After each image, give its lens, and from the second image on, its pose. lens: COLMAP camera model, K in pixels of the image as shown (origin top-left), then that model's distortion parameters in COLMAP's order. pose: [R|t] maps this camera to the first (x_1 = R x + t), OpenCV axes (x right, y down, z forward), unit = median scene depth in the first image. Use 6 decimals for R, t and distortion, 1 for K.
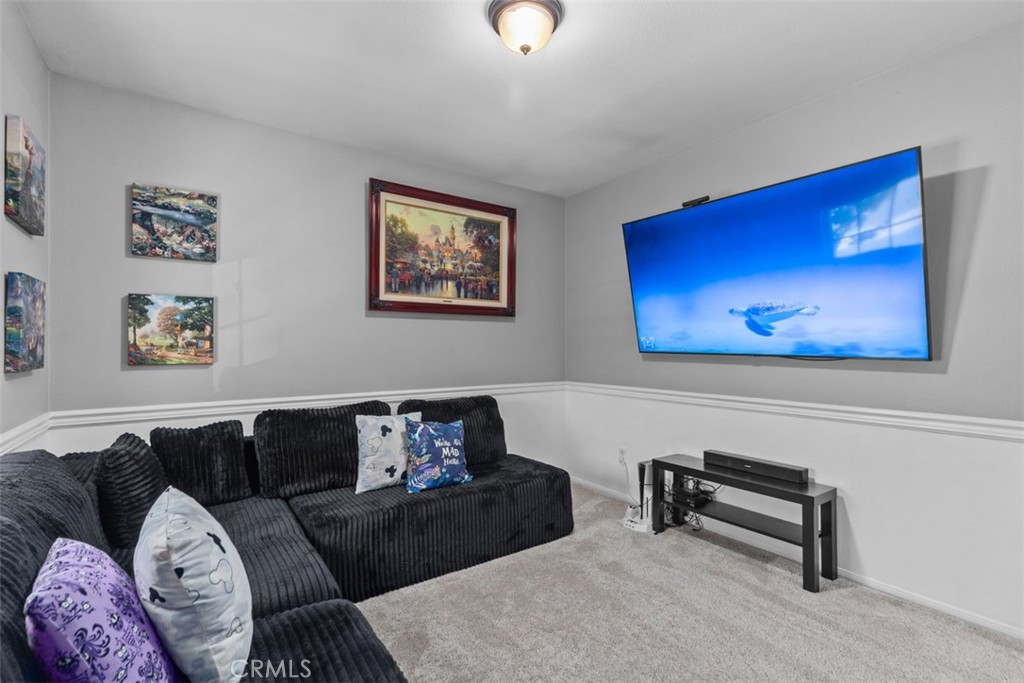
lens RADIAL K [[460.7, 0, 511.3], [0, 460.7, 323.2], [0, 0, 1]] dist [0.000569, -0.000065]
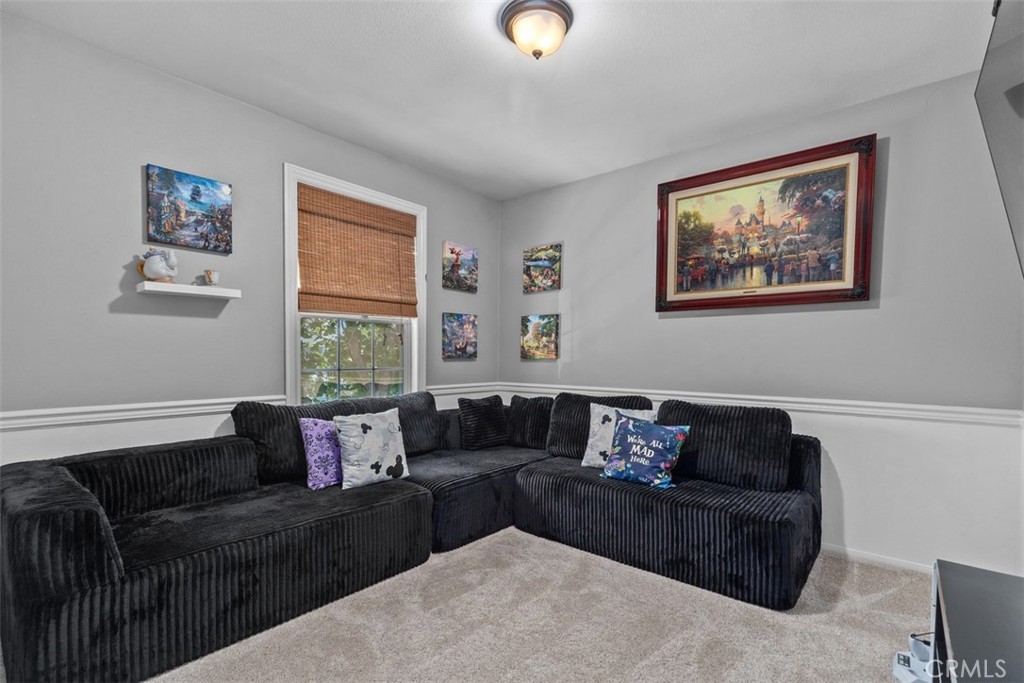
lens RADIAL K [[468.1, 0, 510.5], [0, 468.1, 346.9], [0, 0, 1]] dist [0.001064, -0.000139]
pose [[0.257742, -0.015751, -0.966085, 0.666949], [0.042778, 0.999073, -0.004877, 0.044177], [0.965266, -0.040070, 0.258177, 0.418766]]
